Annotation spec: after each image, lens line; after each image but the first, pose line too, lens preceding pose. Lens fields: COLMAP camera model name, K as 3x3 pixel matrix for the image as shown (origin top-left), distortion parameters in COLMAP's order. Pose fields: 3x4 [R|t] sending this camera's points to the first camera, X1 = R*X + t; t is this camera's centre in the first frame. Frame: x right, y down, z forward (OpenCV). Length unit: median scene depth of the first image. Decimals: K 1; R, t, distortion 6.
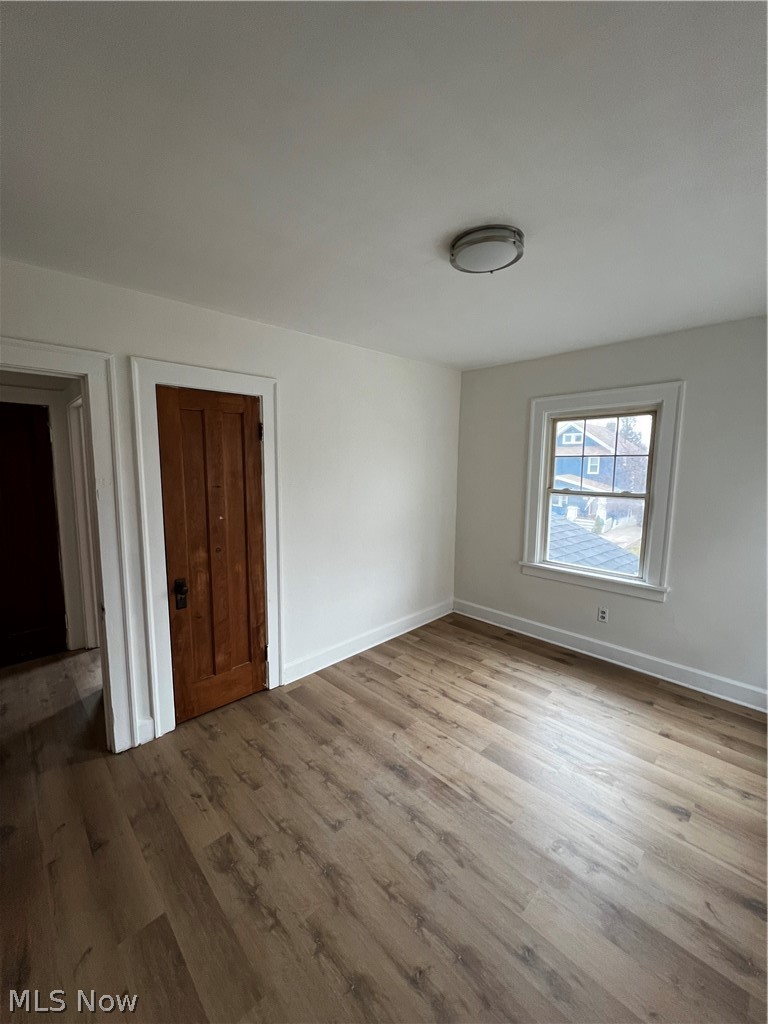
lens RADIAL K [[407.6, 0, 383.2], [0, 407.6, 511.4], [0, 0, 1]] dist [-0.002161, 0.000193]
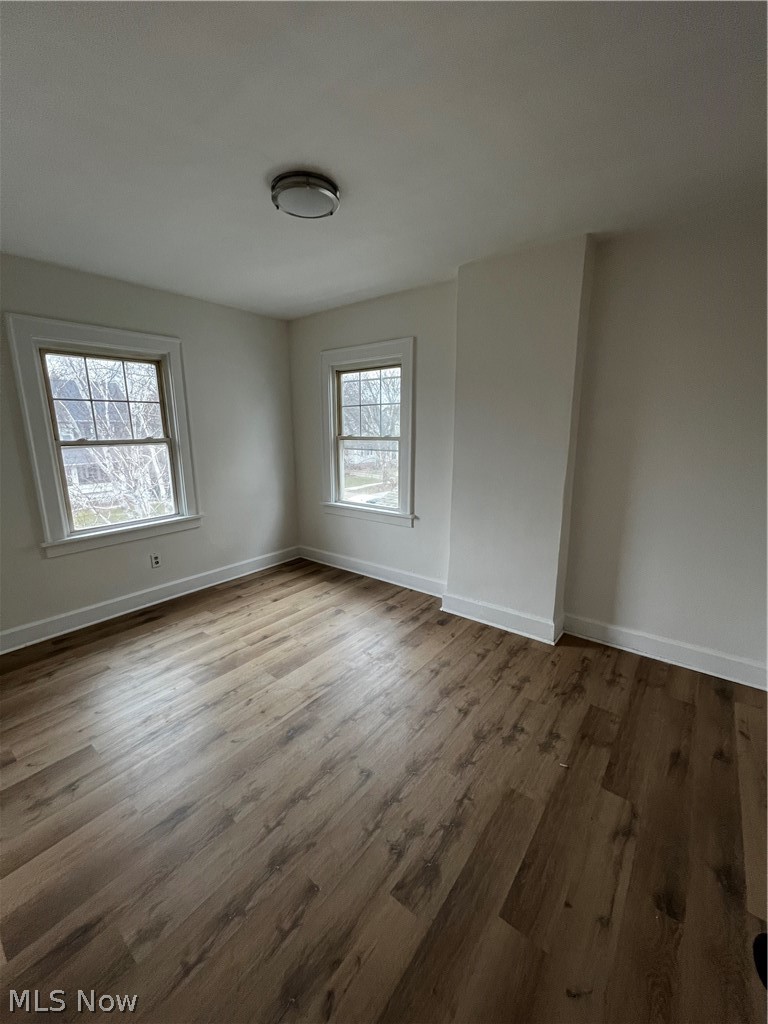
lens RADIAL K [[407.6, 0, 383.2], [0, 407.6, 511.4], [0, 0, 1]] dist [-0.002161, 0.000193]
pose [[-0.133368, -0.209640, 0.968640, -0.740182], [0.123007, 0.966313, 0.226072, -0.039172], [-0.983403, 0.149300, -0.103088, 0.768901]]
